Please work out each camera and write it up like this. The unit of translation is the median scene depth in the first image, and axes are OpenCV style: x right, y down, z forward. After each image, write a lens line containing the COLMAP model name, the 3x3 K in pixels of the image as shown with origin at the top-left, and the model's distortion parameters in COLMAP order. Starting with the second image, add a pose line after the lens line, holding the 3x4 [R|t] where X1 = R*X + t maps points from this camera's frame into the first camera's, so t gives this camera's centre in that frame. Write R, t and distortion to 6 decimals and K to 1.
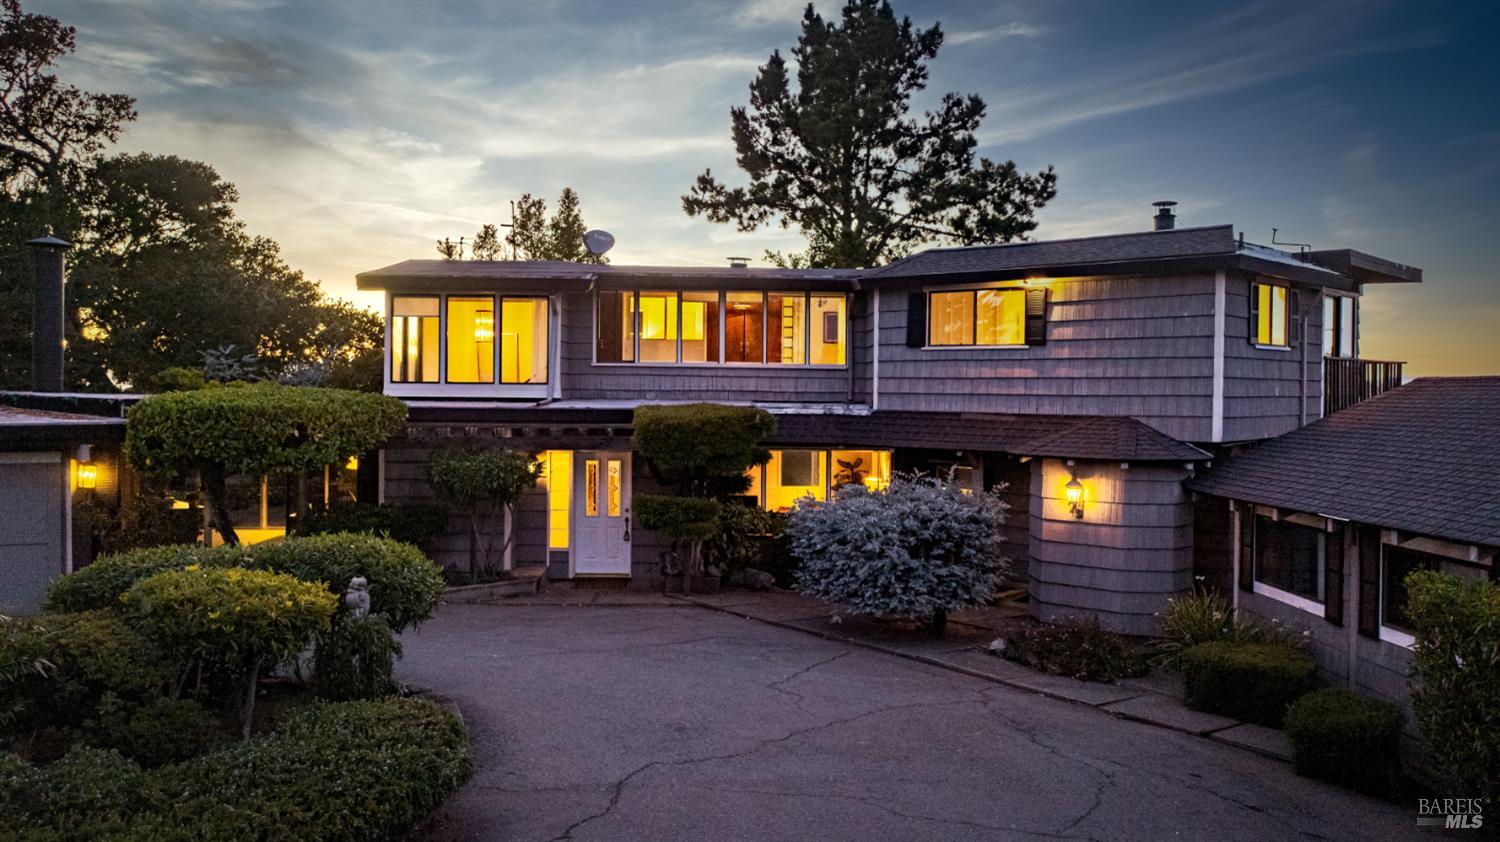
lens RADIAL K [[1182.1, 0, 749.4], [0, 1182.1, 419.9], [0, 0, 1]] dist [-0.031161, 0.020245]
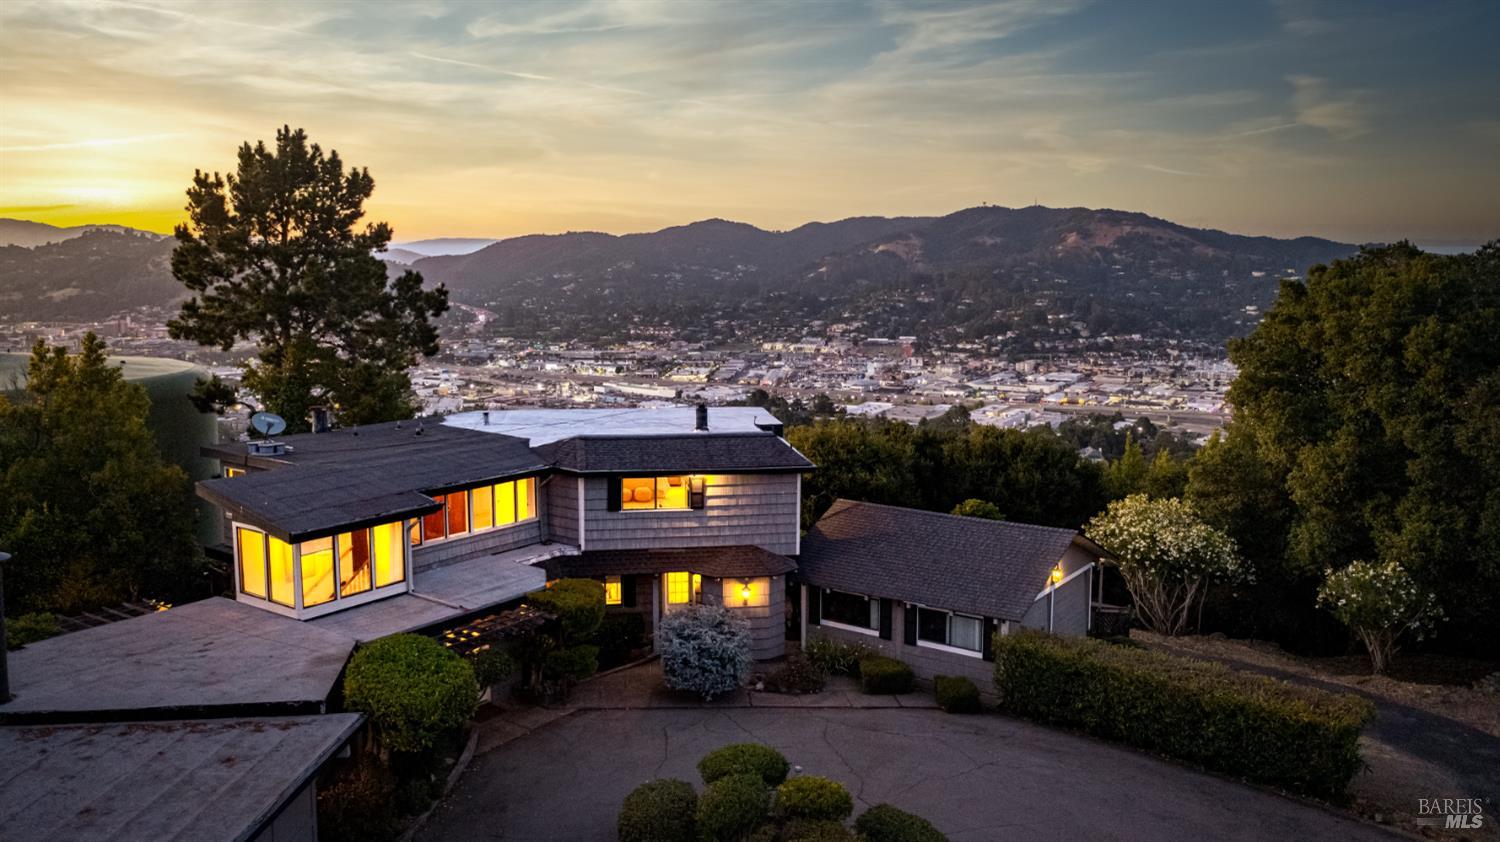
lens RADIAL K [[1182.1, 0, 751.3], [0, 1182.1, 419.0], [0, 0, 1]] dist [-0.031161, 0.020245]
pose [[0.604440, -0.118759, 0.787749, -1.102627], [0.022275, 0.990959, 0.132303, -0.435055], [-0.796339, -0.062422, 0.601621, -0.127784]]
